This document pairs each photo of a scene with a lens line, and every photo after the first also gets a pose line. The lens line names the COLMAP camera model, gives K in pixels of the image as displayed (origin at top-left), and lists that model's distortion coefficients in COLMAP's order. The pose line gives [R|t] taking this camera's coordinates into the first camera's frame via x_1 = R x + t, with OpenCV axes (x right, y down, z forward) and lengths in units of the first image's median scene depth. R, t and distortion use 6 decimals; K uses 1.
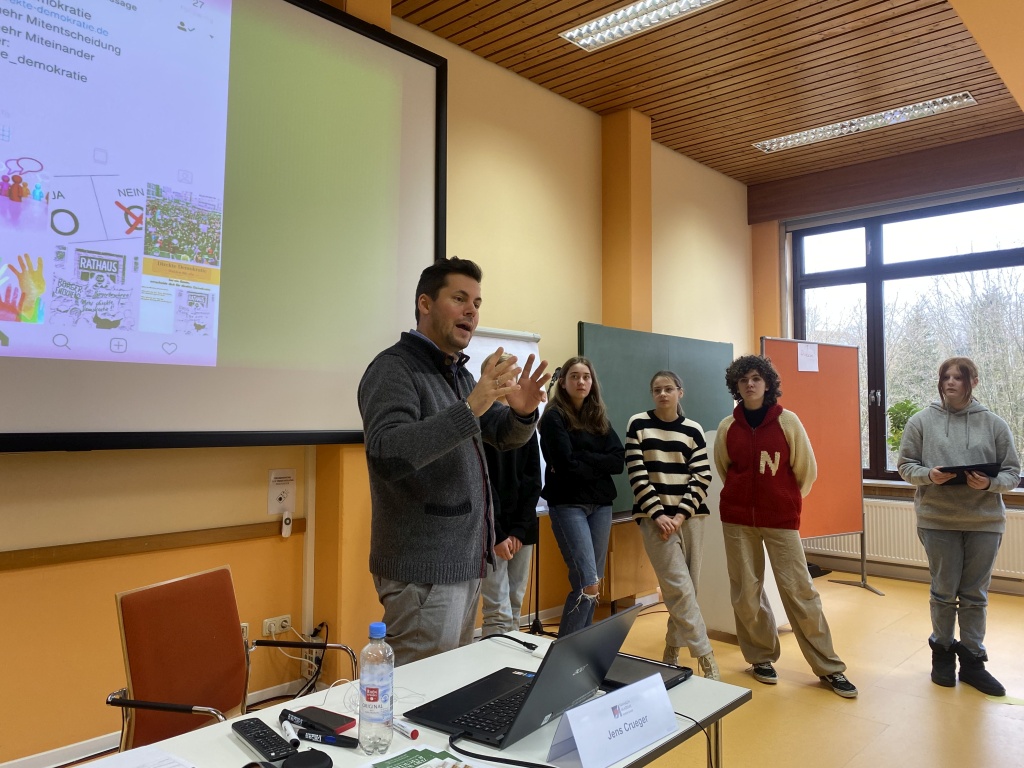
lens RADIAL K [[792.1, 0, 492.0], [0, 792.1, 391.8], [0, 0, 1]] dist [0.006924, 0.004661]
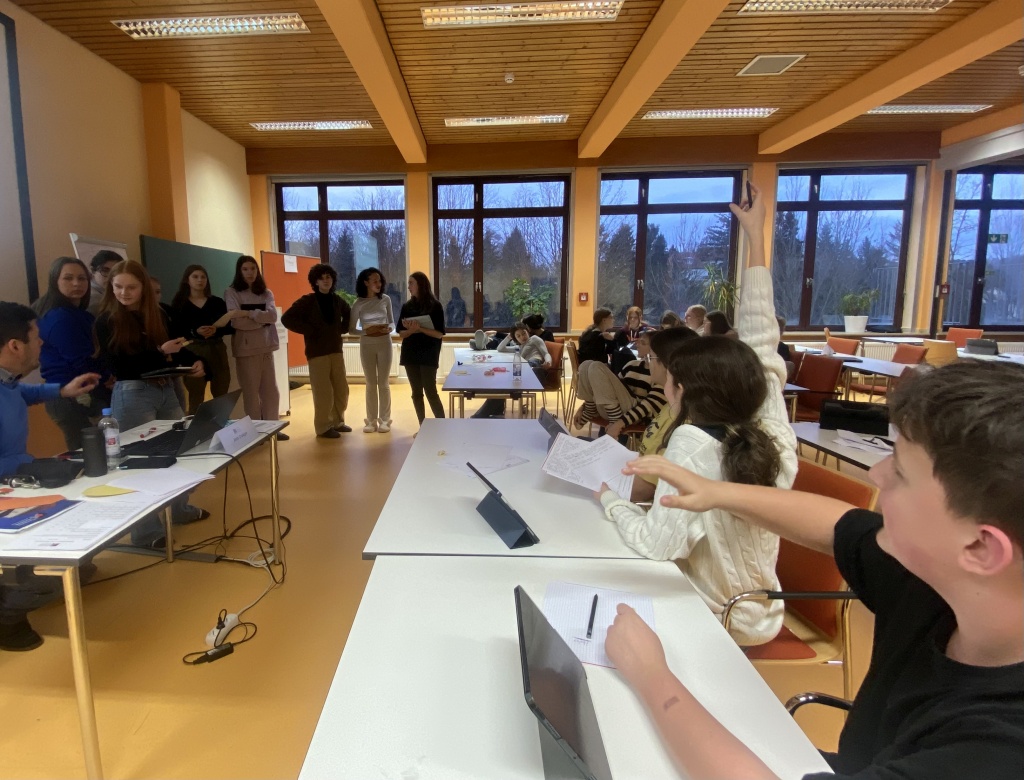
lens RADIAL K [[532.6, 0, 453.3], [0, 532.6, 366.6], [0, 0, 1]] dist [0.035692, -0.046574]
pose [[0.770807, -0.085492, 0.631306, -0.074405], [-0.012839, 0.988669, 0.149562, -0.002260], [-0.636939, -0.123389, 0.760976, -0.125047]]
